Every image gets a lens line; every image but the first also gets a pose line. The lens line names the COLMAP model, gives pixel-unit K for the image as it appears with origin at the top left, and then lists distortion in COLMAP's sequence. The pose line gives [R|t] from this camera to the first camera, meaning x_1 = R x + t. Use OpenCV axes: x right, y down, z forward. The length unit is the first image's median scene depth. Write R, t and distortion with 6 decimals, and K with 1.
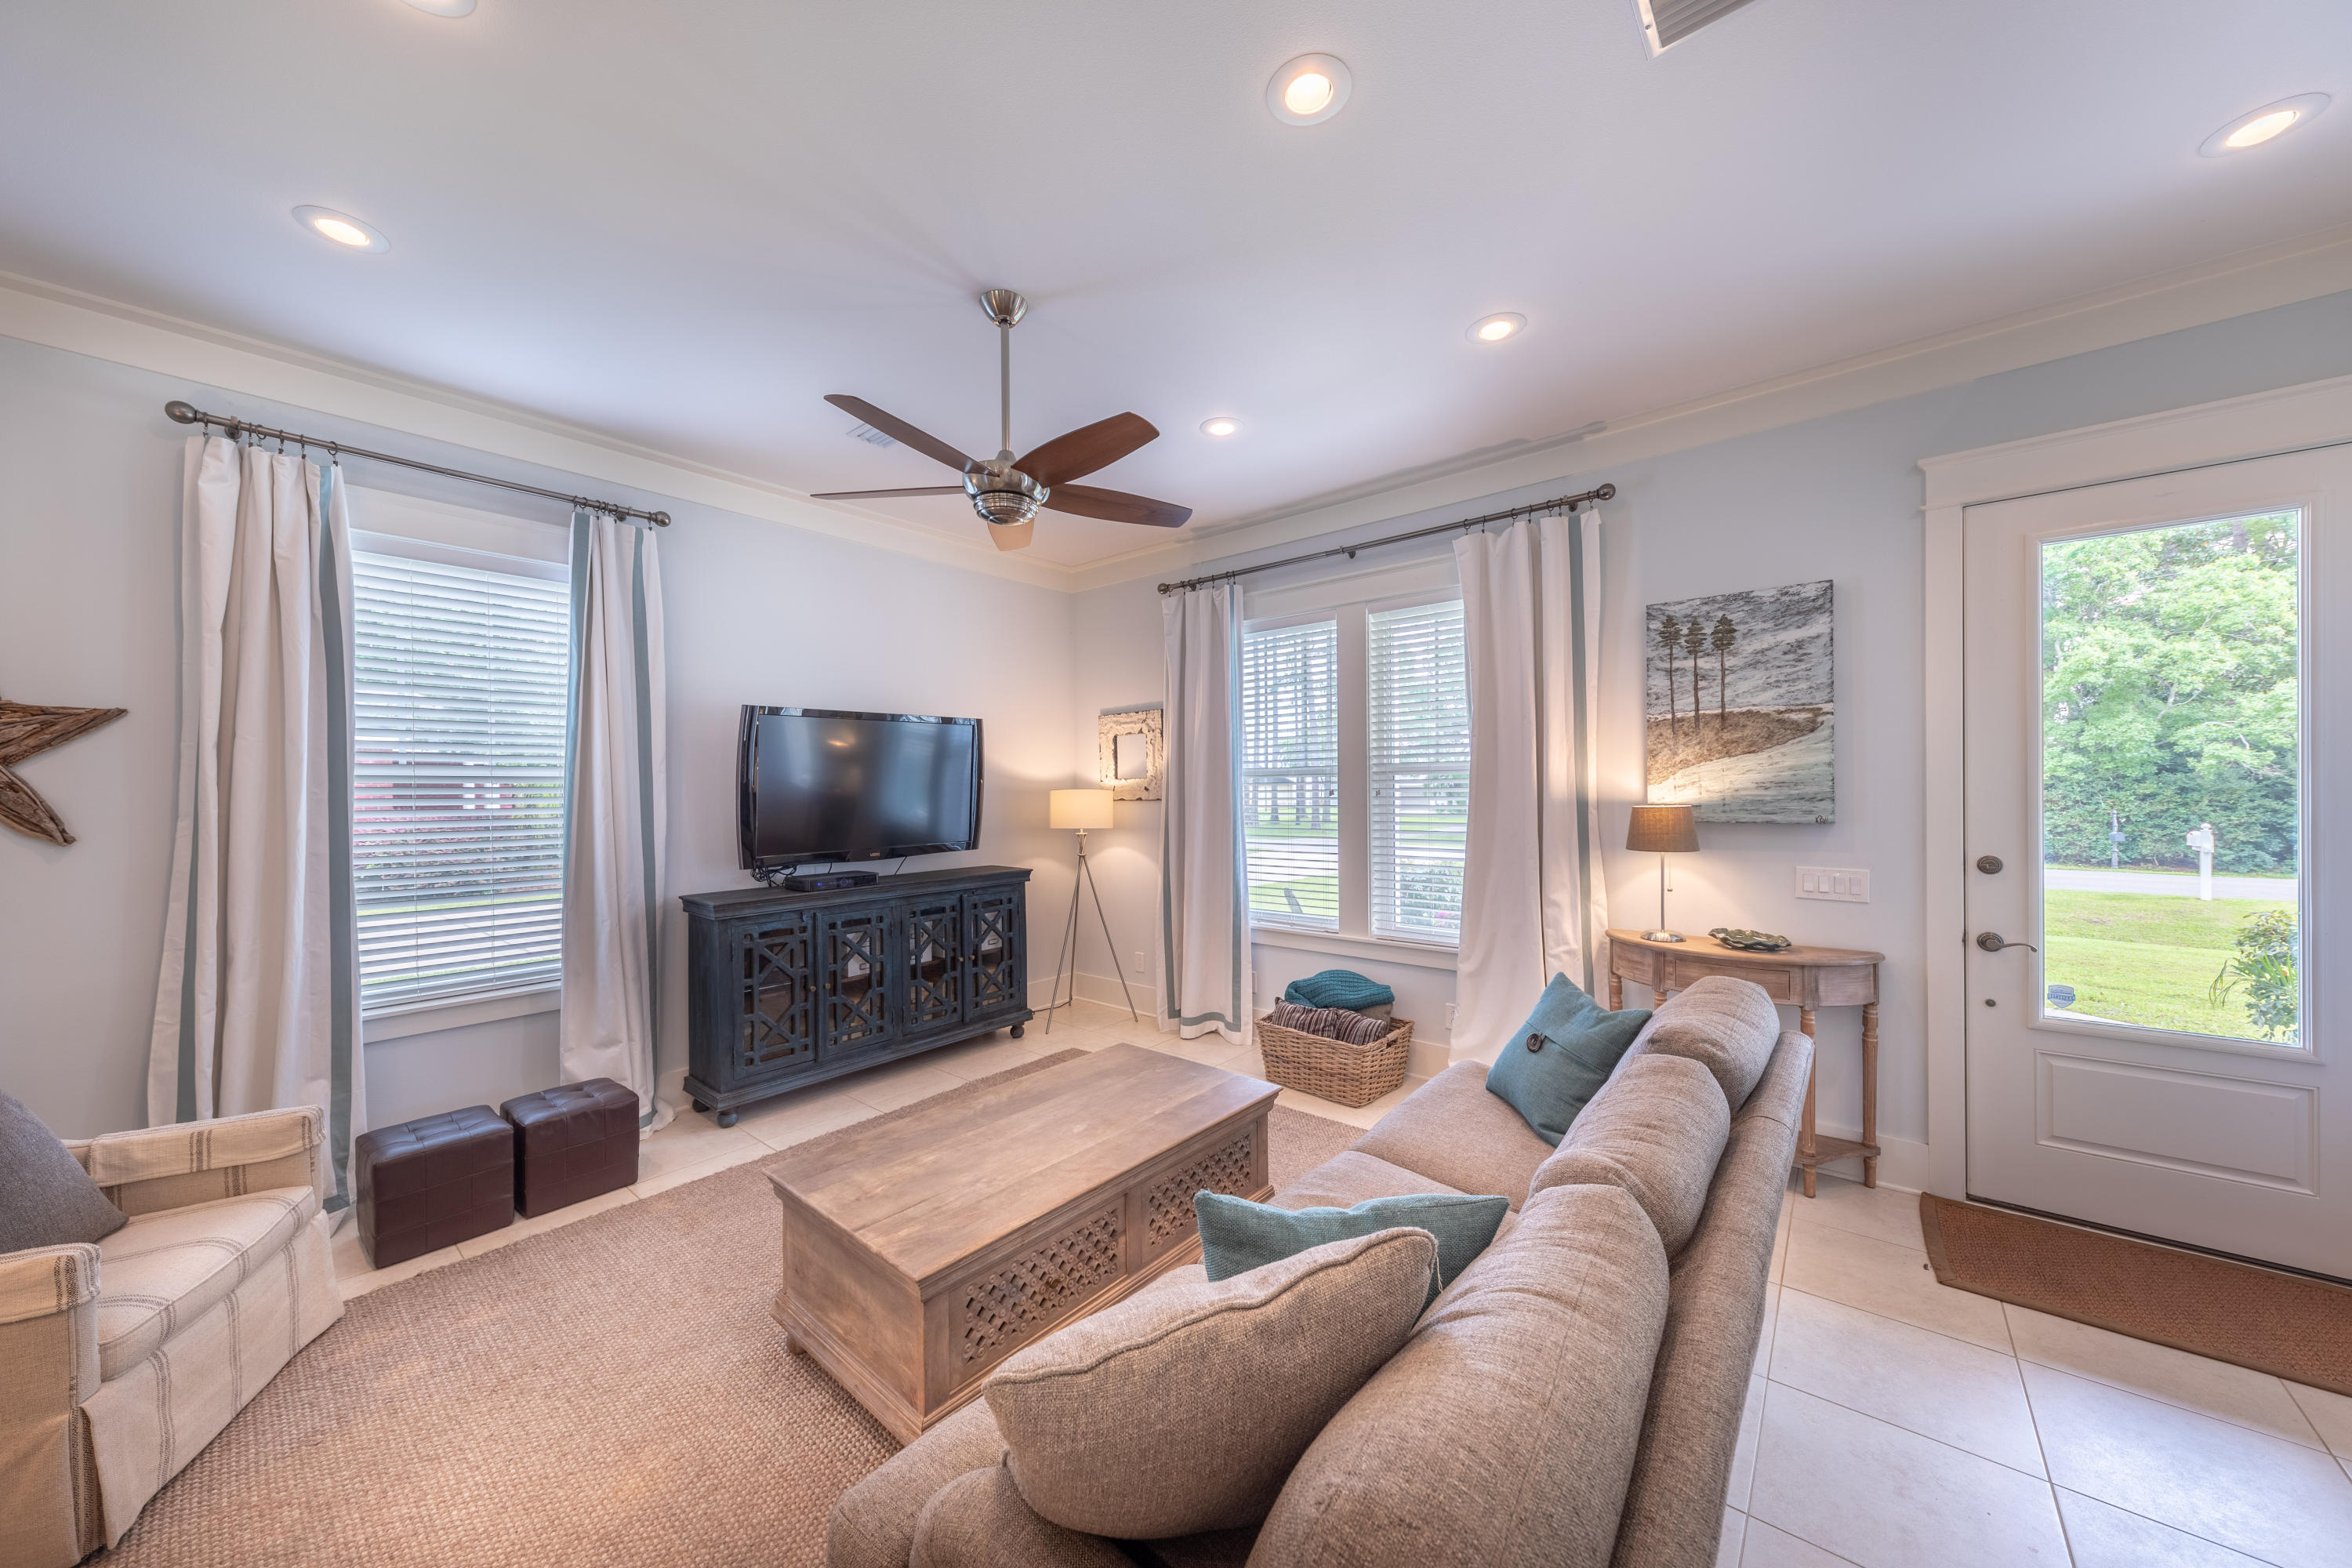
lens RADIAL K [[807.3, 0, 1184.4], [0, 807.3, 785.9], [0, 0, 1]] dist [0.005398, -0.000039]
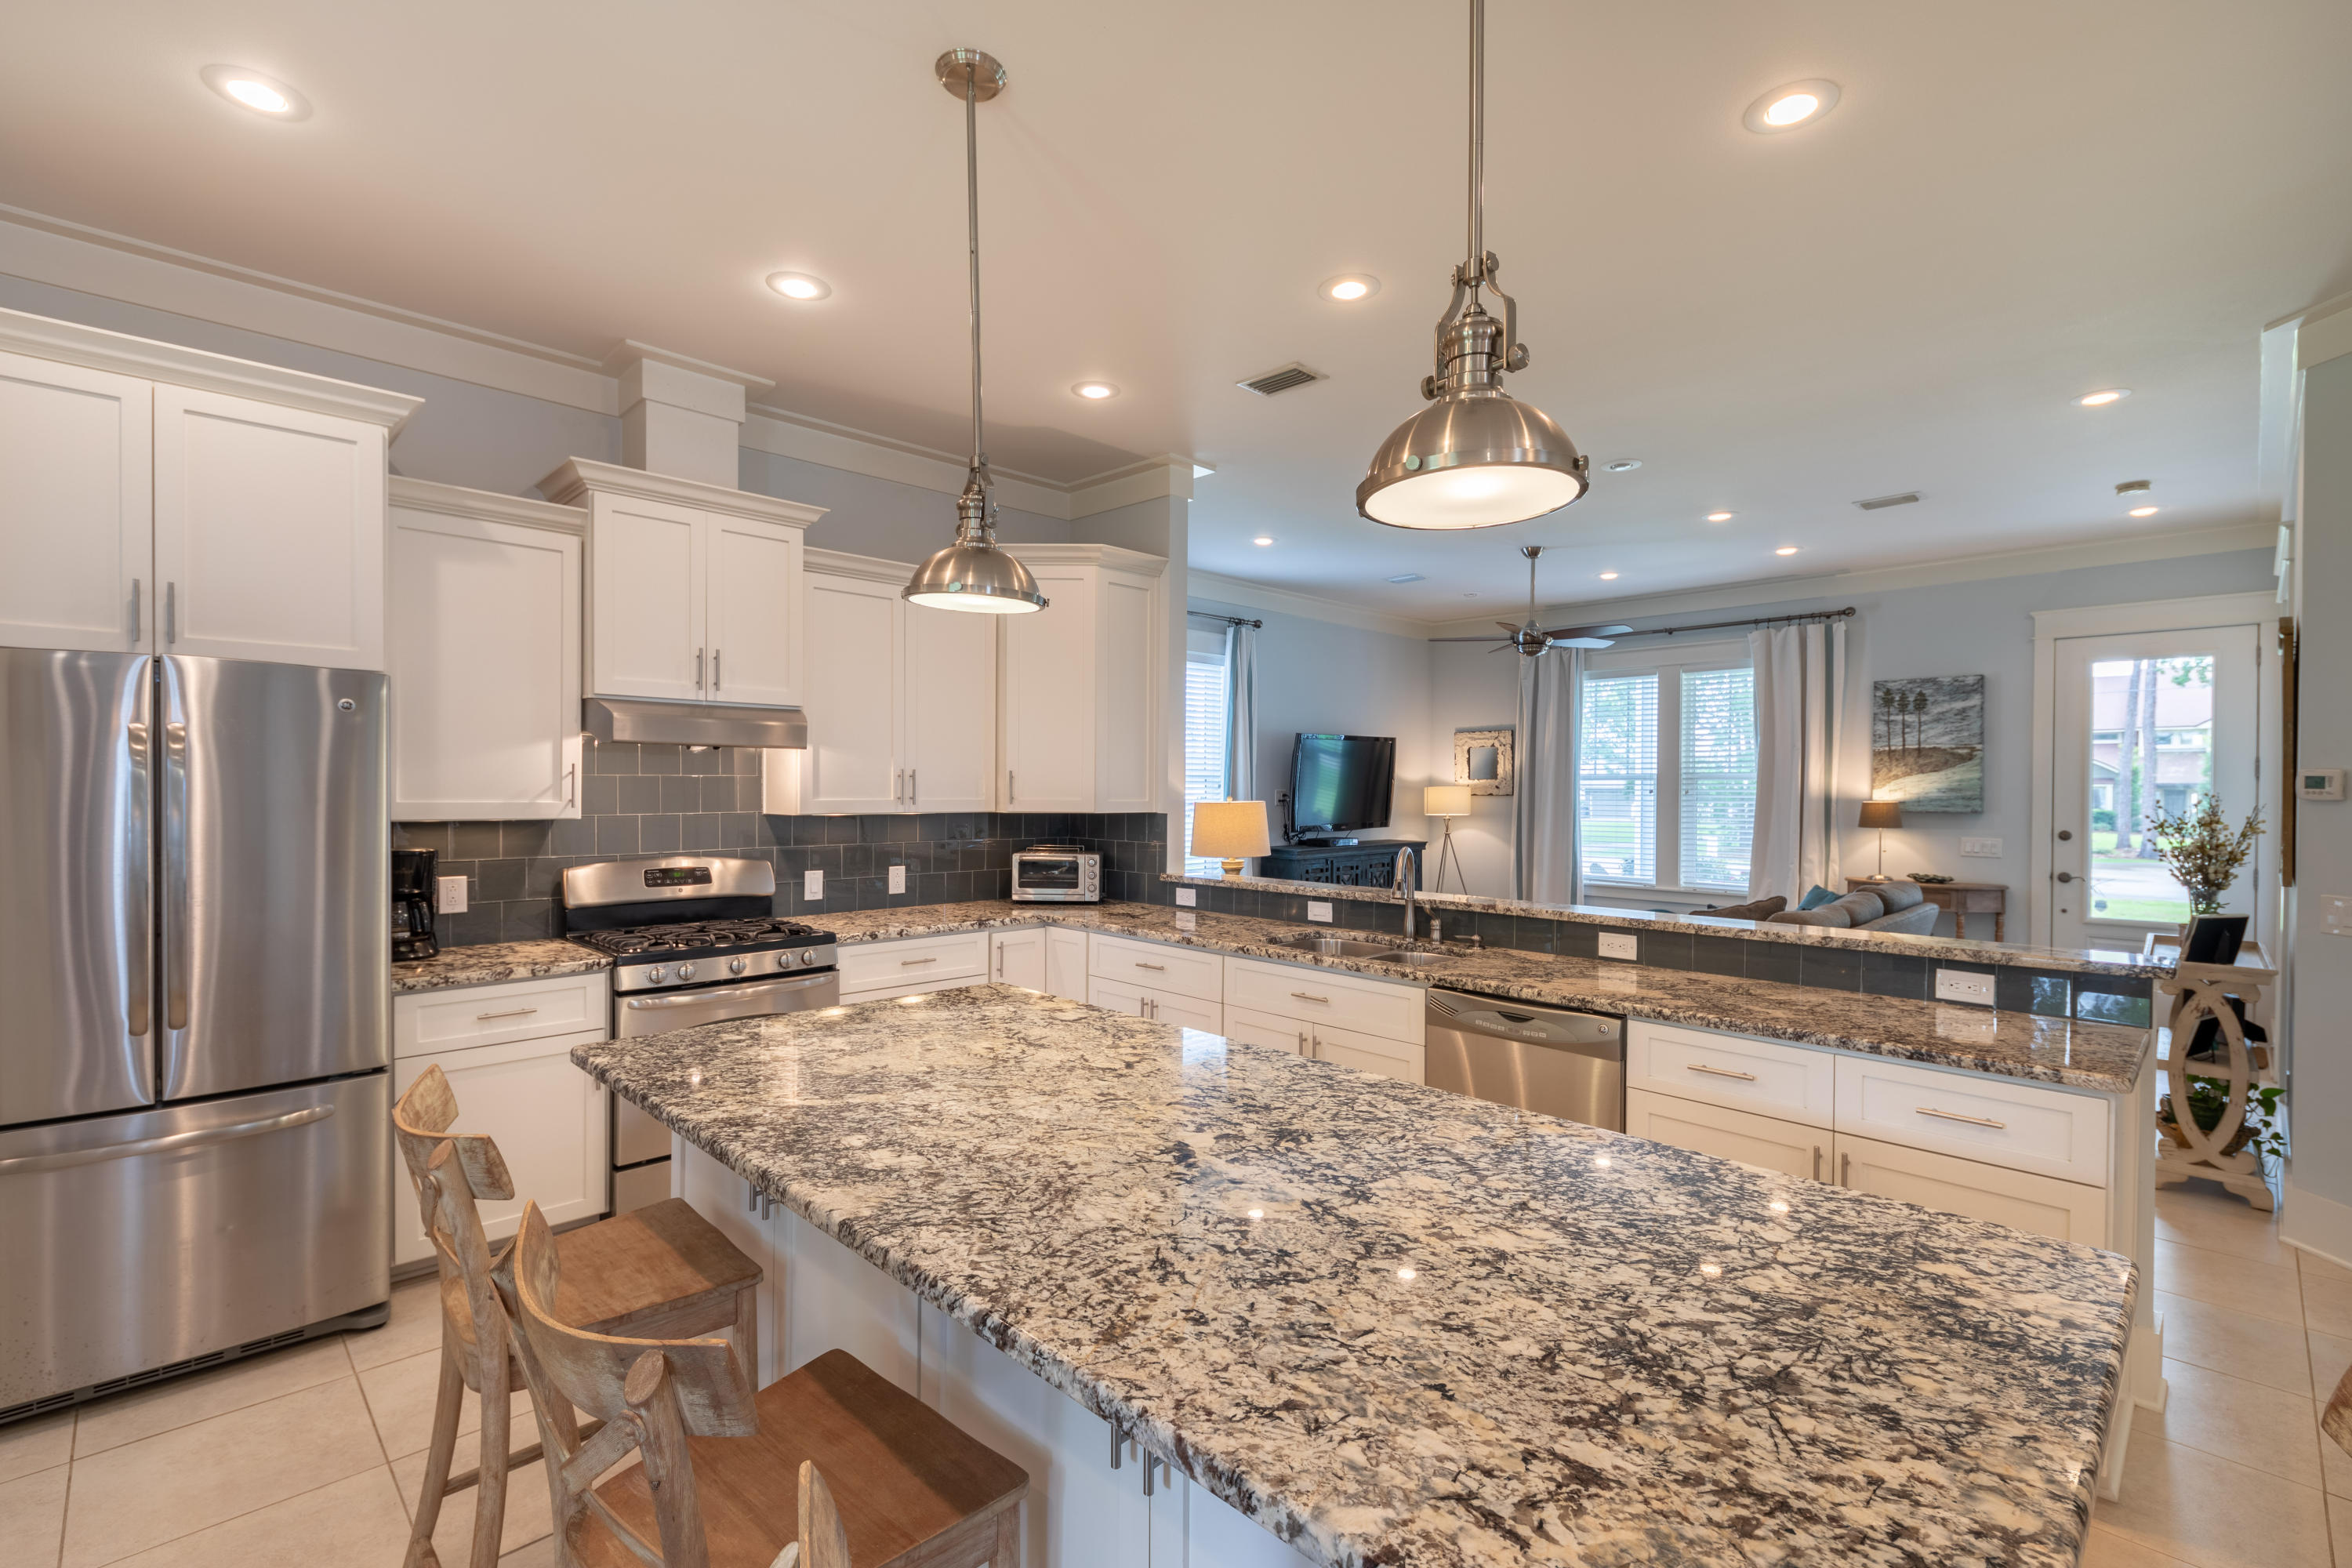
lens RADIAL K [[1049.7, 0, 1174.5], [0, 1049.7, 789.3], [0, 0, 1]] dist [0.005548, 0.000244]
pose [[0.994215, 0.014836, -0.106380, -0.648860], [-0.014360, 0.999883, 0.005232, 0.008113], [0.106445, -0.003674, 0.994312, -1.355039]]
